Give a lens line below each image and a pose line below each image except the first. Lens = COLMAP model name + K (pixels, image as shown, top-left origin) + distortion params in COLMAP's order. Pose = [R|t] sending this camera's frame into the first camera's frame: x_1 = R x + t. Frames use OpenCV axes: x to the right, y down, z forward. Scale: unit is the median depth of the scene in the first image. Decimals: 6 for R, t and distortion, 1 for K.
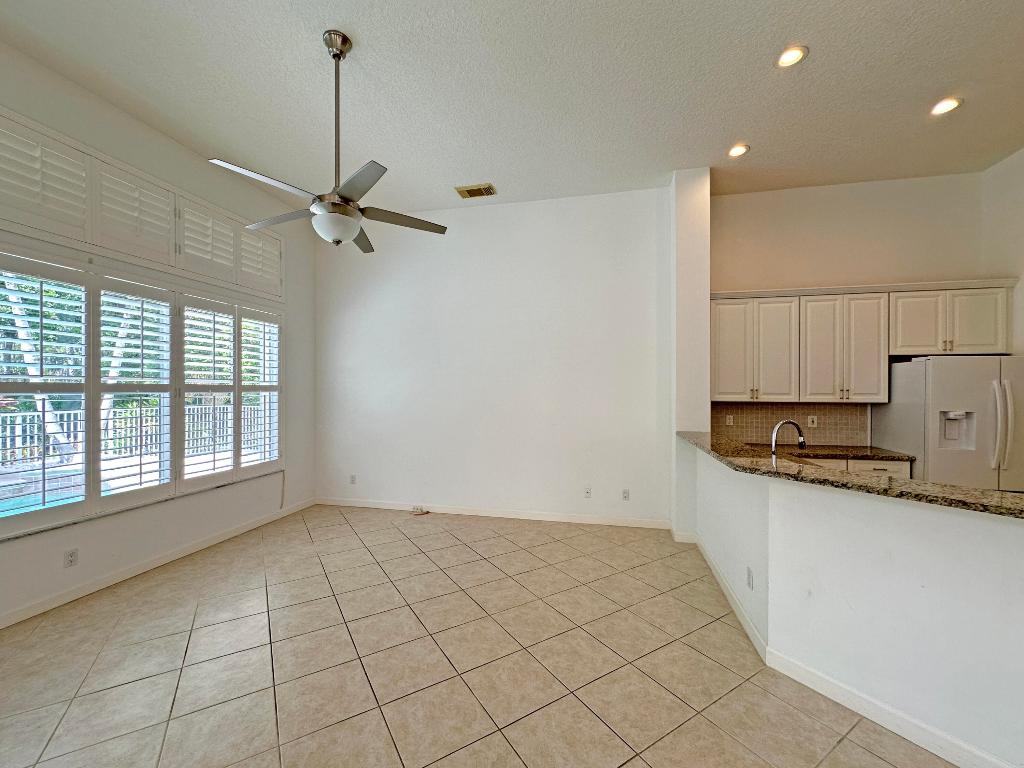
lens RADIAL K [[412.5, 0, 510.2], [0, 412.5, 388.3], [0, 0, 1]] dist [-0.007370, 0.000584]
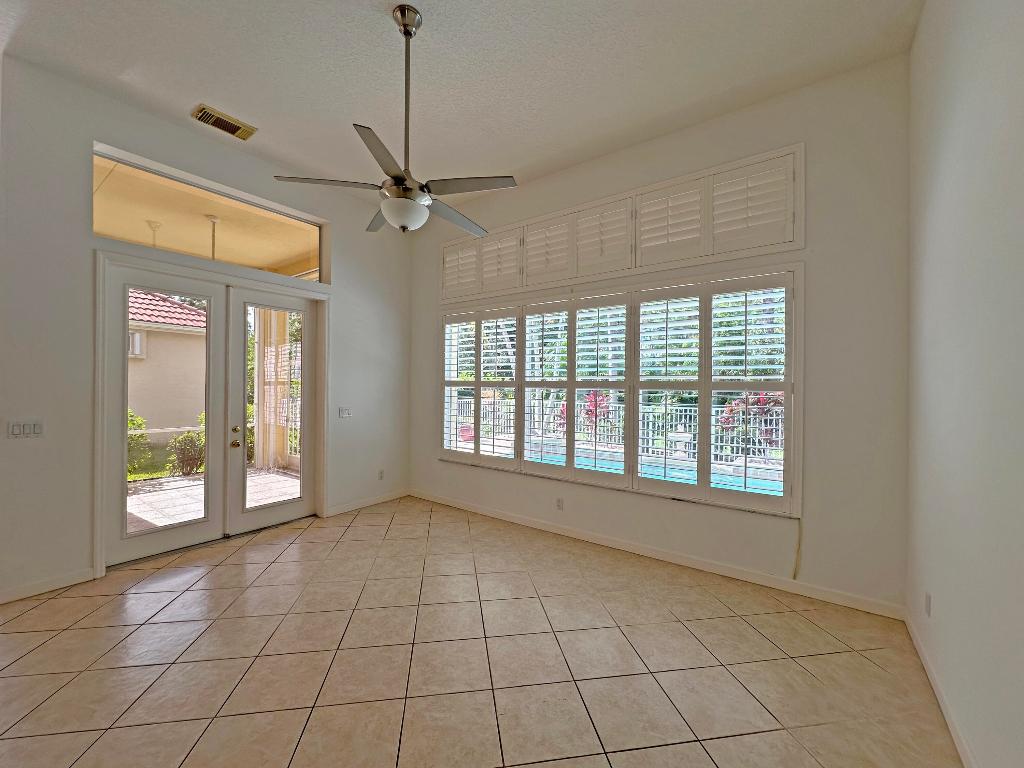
lens RADIAL K [[412.7, 0, 512.0], [0, 412.7, 384.0], [0, 0, 1]] dist [0.000661, 0.000344]
pose [[-0.392281, -0.006128, -0.919825, 0.233426], [-0.009315, 0.999953, -0.002689, 0.002356], [0.919798, 0.007513, -0.392320, 1.038017]]
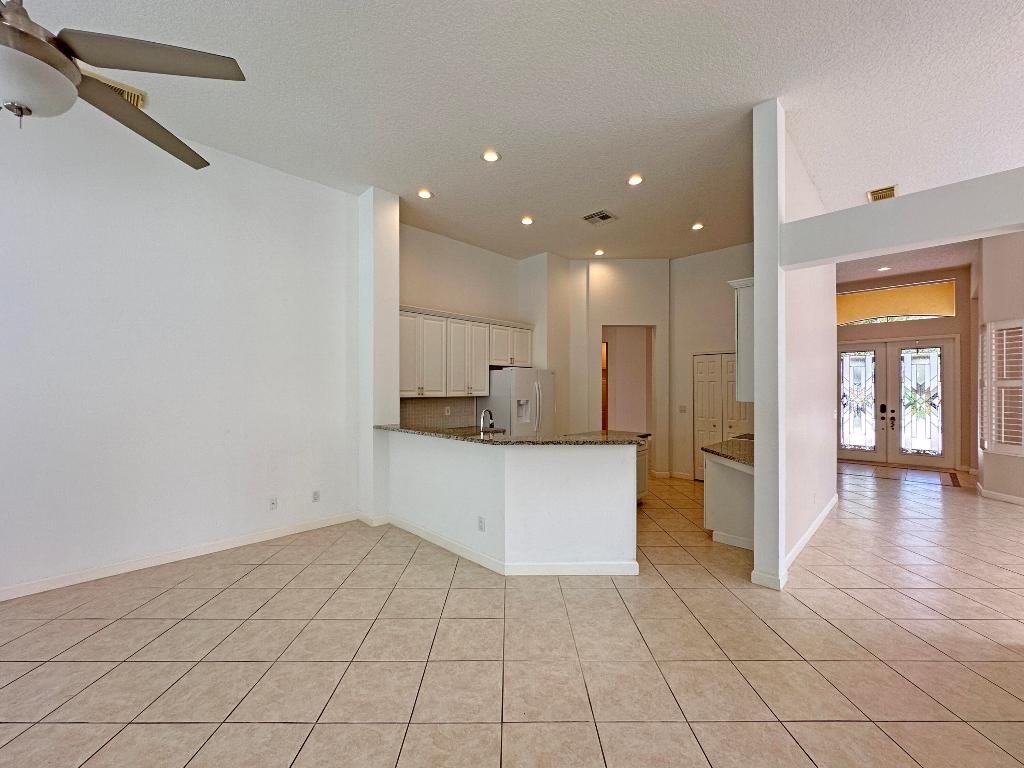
lens RADIAL K [[412.5, 0, 510.2], [0, 412.5, 388.3], [0, 0, 1]] dist [-0.007370, 0.000584]
pose [[0.529356, -0.001845, 0.848398, -0.343343], [-0.001153, 0.999995, 0.002894, 0.001832], [-0.848399, -0.002510, 0.529352, 0.117415]]
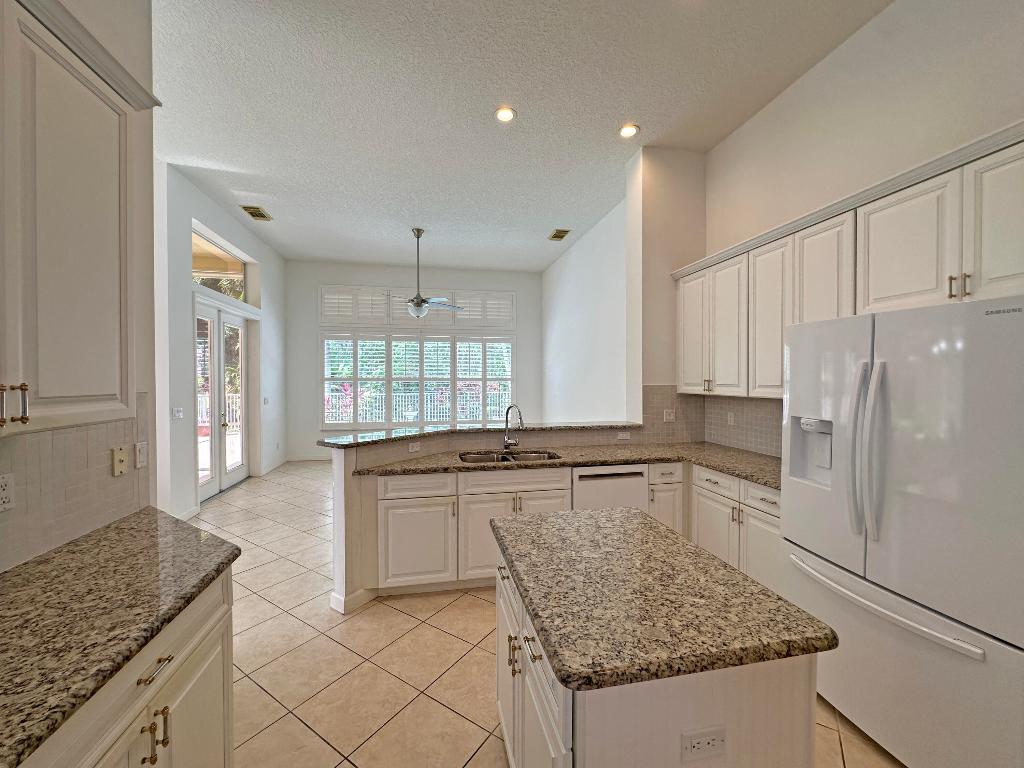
lens RADIAL K [[409.0, 0, 512.0], [0, 409.0, 384.0], [0, 0, 1]] dist [-0.000533, -0.000060]
pose [[0.417258, 0.008869, -0.908745, 1.242984], [0.002559, 0.999937, 0.010934, 0.001567], [0.908785, -0.006888, 0.417209, 0.328764]]
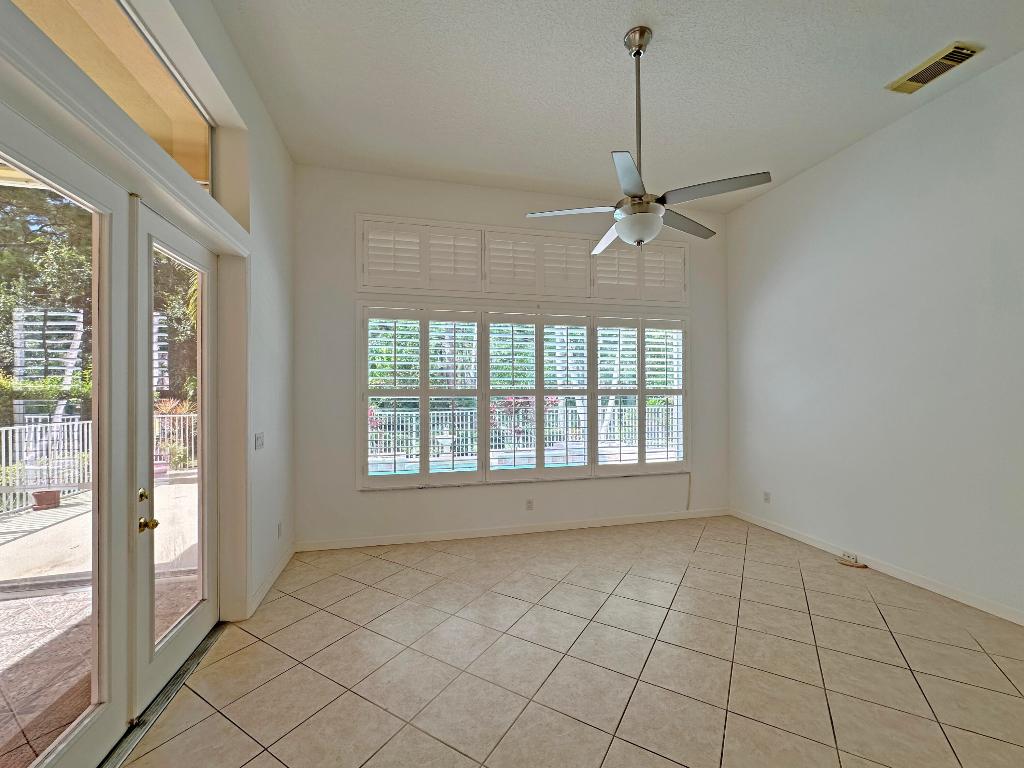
lens RADIAL K [[416.3, 0, 514.7], [0, 416.3, 389.2], [0, 0, 1]] dist [-0.004101, 0.000129]
pose [[0.453734, -0.009501, -0.891086, 0.207869], [0.006200, 0.999953, -0.007505, -0.001154], [0.891116, -0.002119, 0.453771, 0.185488]]
